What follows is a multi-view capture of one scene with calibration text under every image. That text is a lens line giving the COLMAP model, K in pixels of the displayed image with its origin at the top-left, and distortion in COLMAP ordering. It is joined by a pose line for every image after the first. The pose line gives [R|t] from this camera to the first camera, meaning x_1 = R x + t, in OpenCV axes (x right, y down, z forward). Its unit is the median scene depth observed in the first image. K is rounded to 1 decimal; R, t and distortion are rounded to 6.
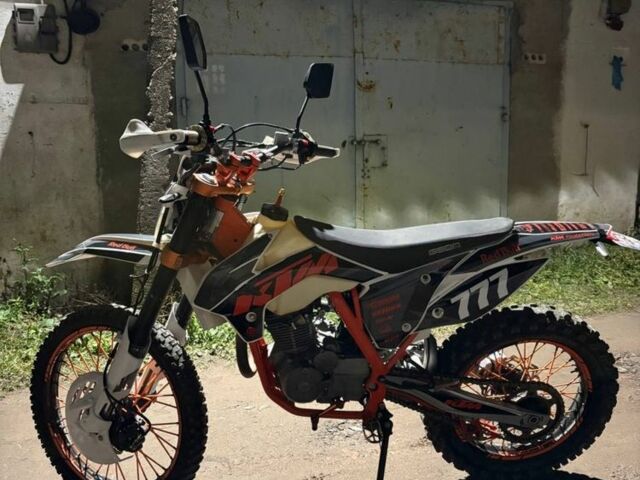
lens RADIAL K [[641.3, 0, 318.4], [0, 641.3, 238.4], [0, 0, 1]] dist [0.090136, -0.155931]
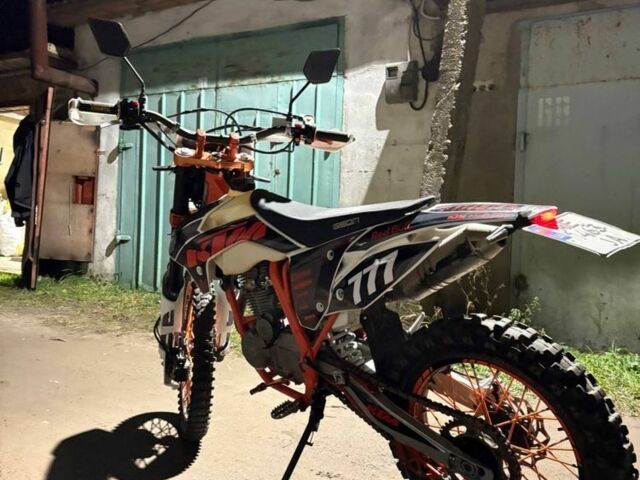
lens RADIAL K [[641.3, 0, 318.4], [0, 641.3, 238.4], [0, 0, 1]] dist [0.090136, -0.155931]
pose [[0.663149, 0.056765, -0.746332, 0.783974], [-0.141758, 0.988599, -0.050766, 0.081949], [0.734941, 0.139464, 0.663635, 0.342887]]
